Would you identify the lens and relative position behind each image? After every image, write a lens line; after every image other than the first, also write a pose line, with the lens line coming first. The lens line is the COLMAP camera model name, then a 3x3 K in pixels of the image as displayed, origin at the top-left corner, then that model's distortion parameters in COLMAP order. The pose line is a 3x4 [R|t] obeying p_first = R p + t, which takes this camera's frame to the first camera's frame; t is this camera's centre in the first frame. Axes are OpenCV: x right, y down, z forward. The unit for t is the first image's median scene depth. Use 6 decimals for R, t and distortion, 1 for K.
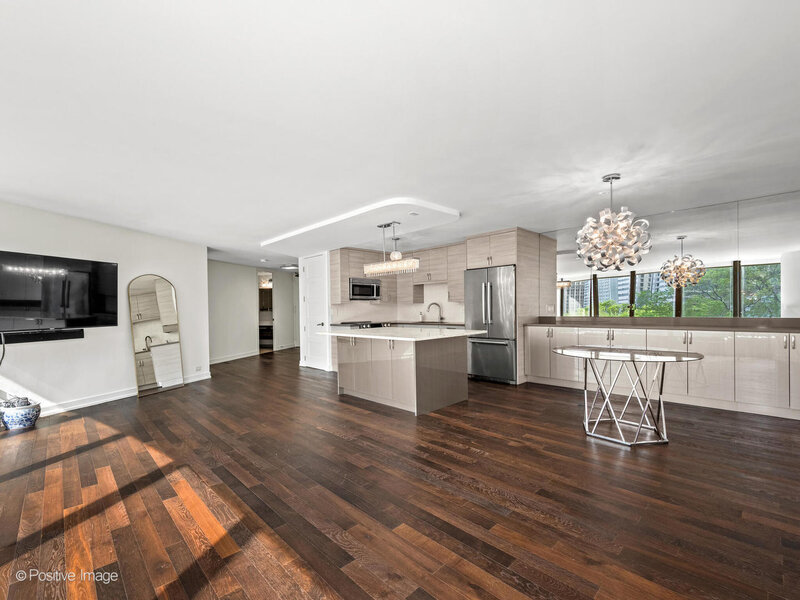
lens RADIAL K [[353.3, 0, 400.6], [0, 353.3, 312.3], [0, 0, 1]] dist [0.002132, 0.000368]
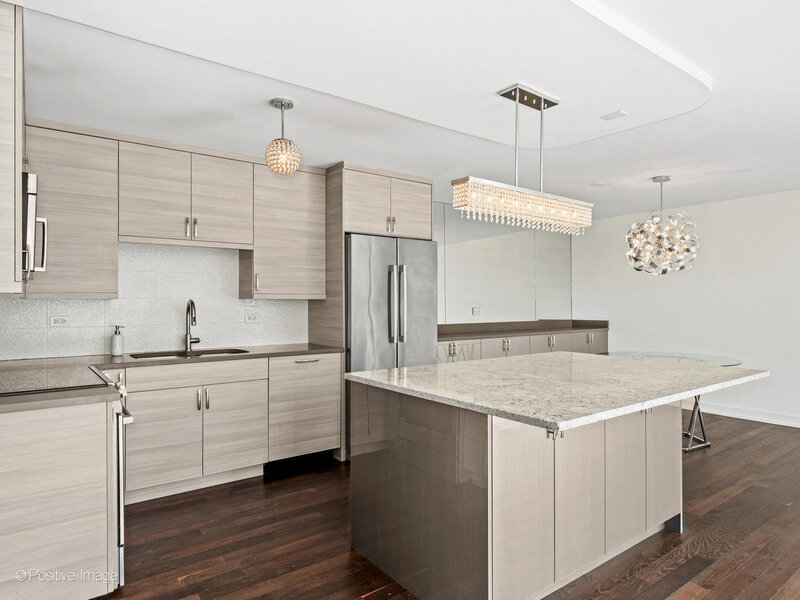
lens RADIAL K [[490.3, 0, 400.0], [0, 490.3, 300.0], [0, 0, 1]] dist [-0.003100, -0.001794]
pose [[0.132696, 0.022908, 0.990892, -0.396856], [0.012680, 0.999612, -0.024807, -0.011697], [-0.991076, 0.015856, 0.132354, 0.743266]]
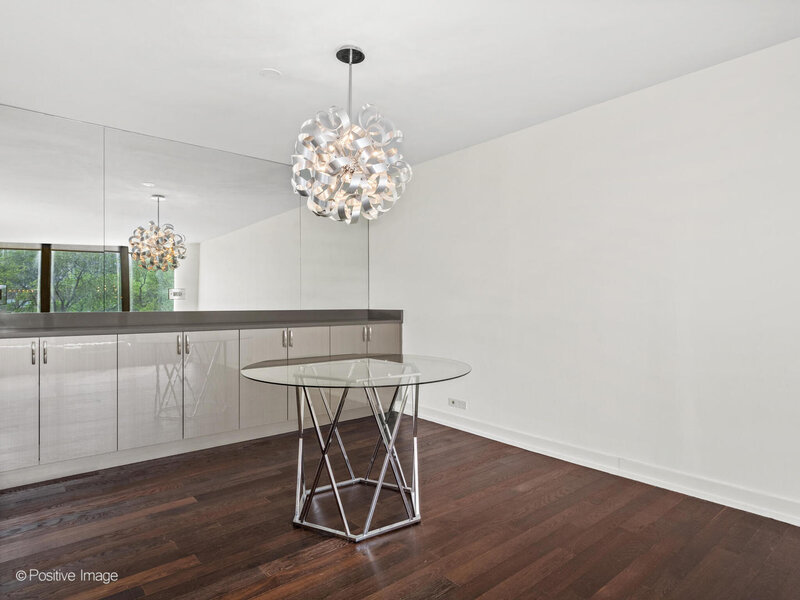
lens RADIAL K [[466.6, 0, 400.0], [0, 466.6, 300.0], [0, 0, 1]] dist [0.001596, -0.000037]
pose [[0.069072, 0.021126, 0.997388, -0.057791], [0.010975, 0.999699, -0.021935, 0.010650], [-0.997551, 0.012461, 0.068819, 0.420916]]
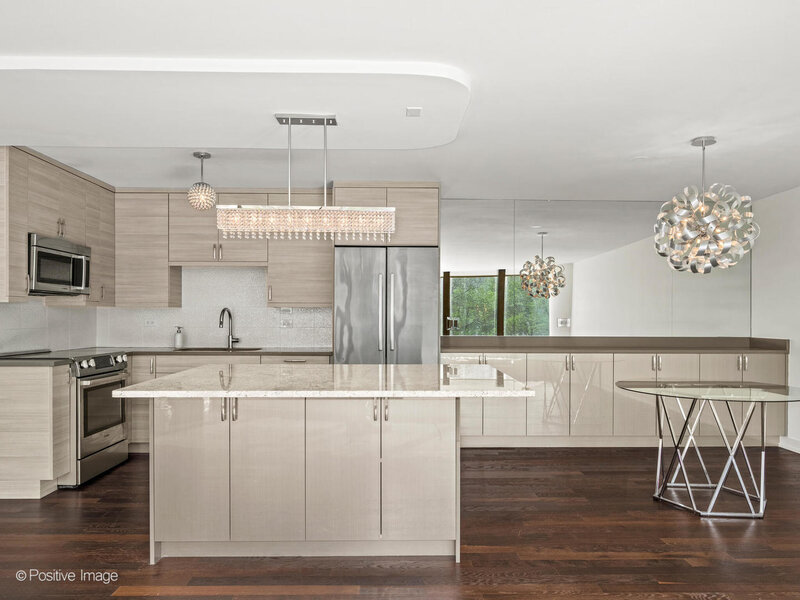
lens RADIAL K [[571.0, 0, 401.4], [0, 571.0, 317.8], [0, 0, 1]] dist [-0.004627, 0.001328]
pose [[0.684330, 0.017779, 0.728955, -0.308040], [-0.007564, 0.999822, -0.017285, -0.002354], [-0.729133, 0.006315, 0.684343, 0.317762]]
